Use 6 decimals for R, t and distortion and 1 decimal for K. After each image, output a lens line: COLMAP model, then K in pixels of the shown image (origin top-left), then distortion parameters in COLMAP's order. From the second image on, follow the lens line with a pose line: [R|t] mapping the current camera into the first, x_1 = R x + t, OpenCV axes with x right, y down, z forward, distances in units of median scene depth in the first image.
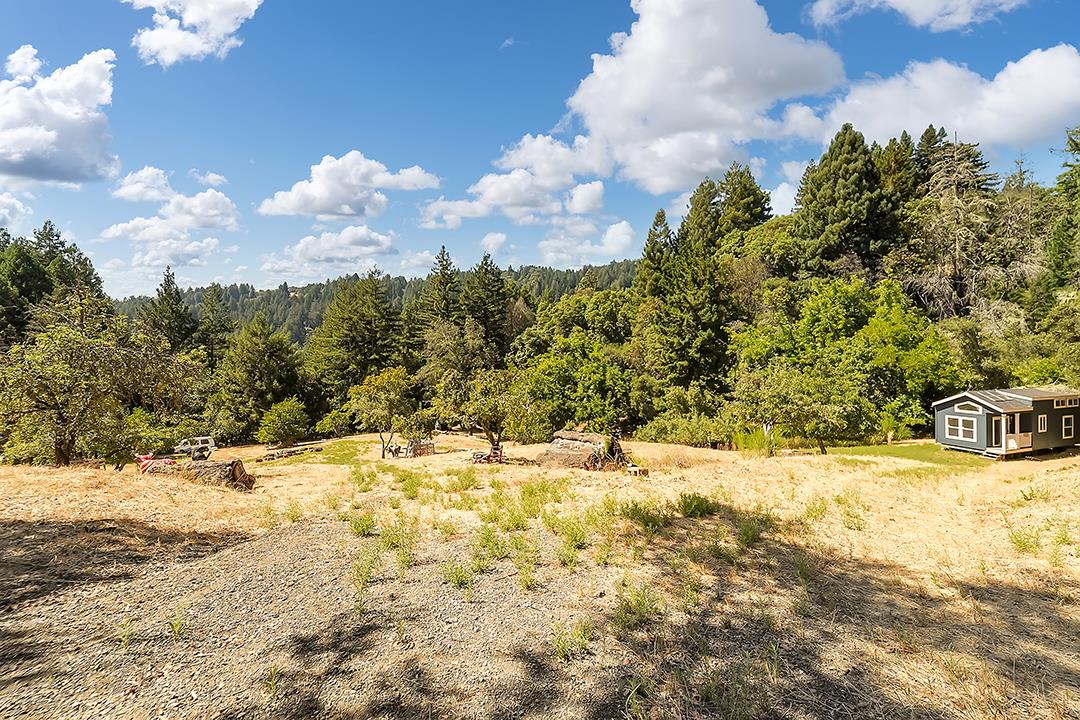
lens RADIAL K [[443.9, 0, 546.3], [0, 443.9, 343.6], [0, 0, 1]] dist [0.000619, 0.000346]
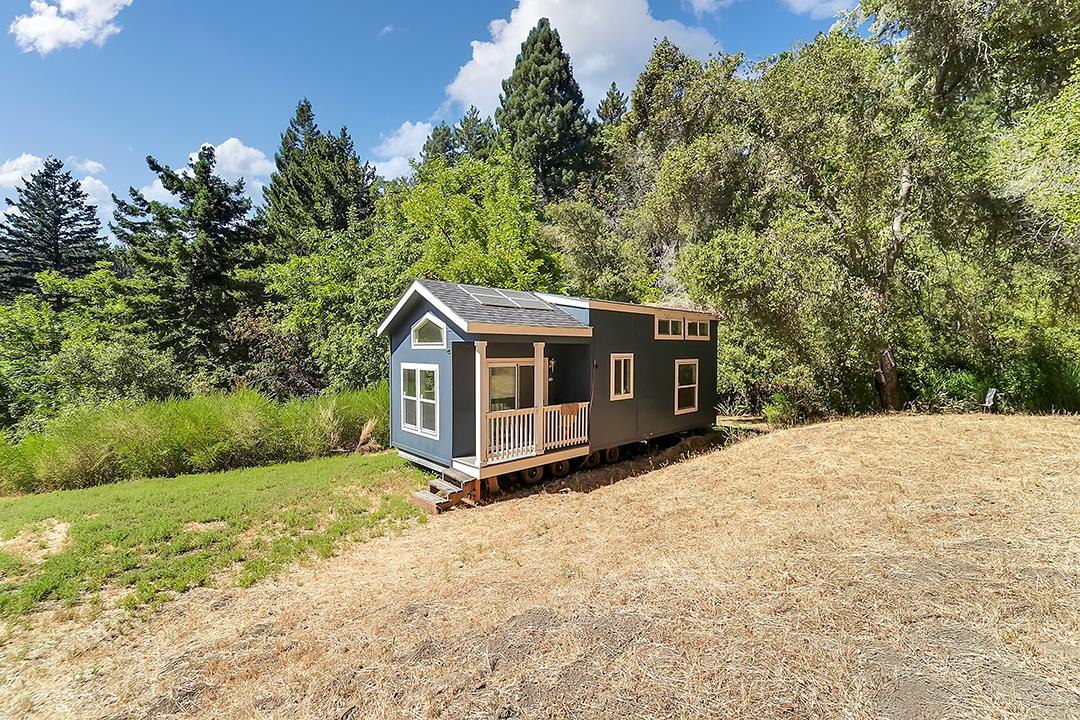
lens RADIAL K [[443.9, 0, 539.1], [0, 443.9, 354.5], [0, 0, 1]] dist [0.000619, 0.000346]
pose [[0.922365, -0.000549, 0.386320, 0.357618], [-0.010515, 0.999593, 0.026524, 0.059740], [-0.386177, -0.028527, 0.921983, 0.270236]]
